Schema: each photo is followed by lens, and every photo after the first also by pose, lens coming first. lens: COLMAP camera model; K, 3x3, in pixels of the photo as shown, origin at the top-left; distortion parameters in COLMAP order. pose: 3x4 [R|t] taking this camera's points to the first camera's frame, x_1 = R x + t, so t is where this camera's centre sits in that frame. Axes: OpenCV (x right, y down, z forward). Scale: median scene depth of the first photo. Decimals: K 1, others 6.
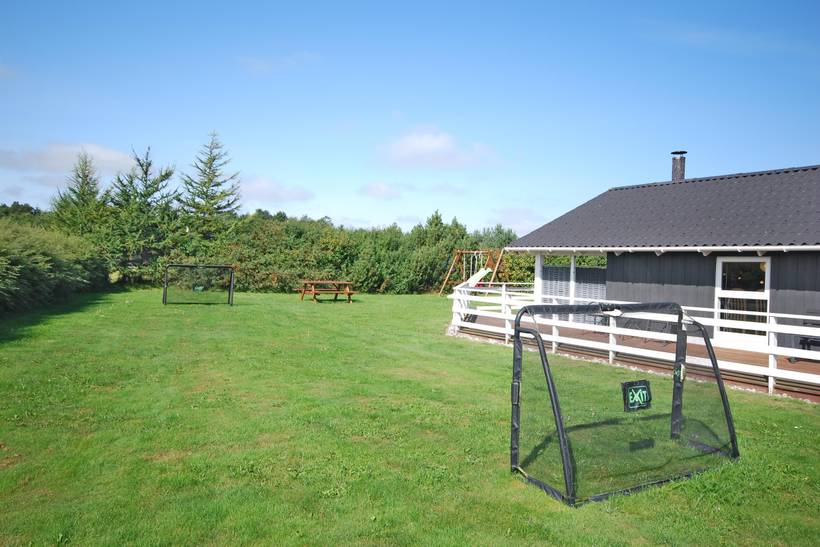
lens RADIAL K [[567.8, 0, 435.4], [0, 567.8, 273.0], [0, 0, 1]] dist [0.000641, 0.000399]
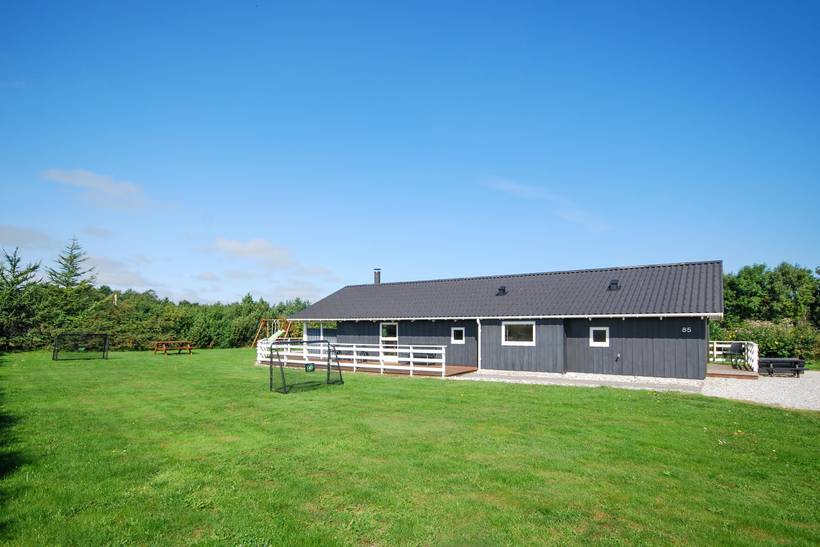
lens RADIAL K [[411.5, 0, 409.8], [0, 411.5, 317.0], [0, 0, 1]] dist [0.002058, 0.000614]
pose [[0.931507, -0.019428, 0.363204, 0.003294], [0.031818, 0.999097, -0.028160, 0.000140], [-0.362329, 0.037788, 0.931284, -0.236408]]
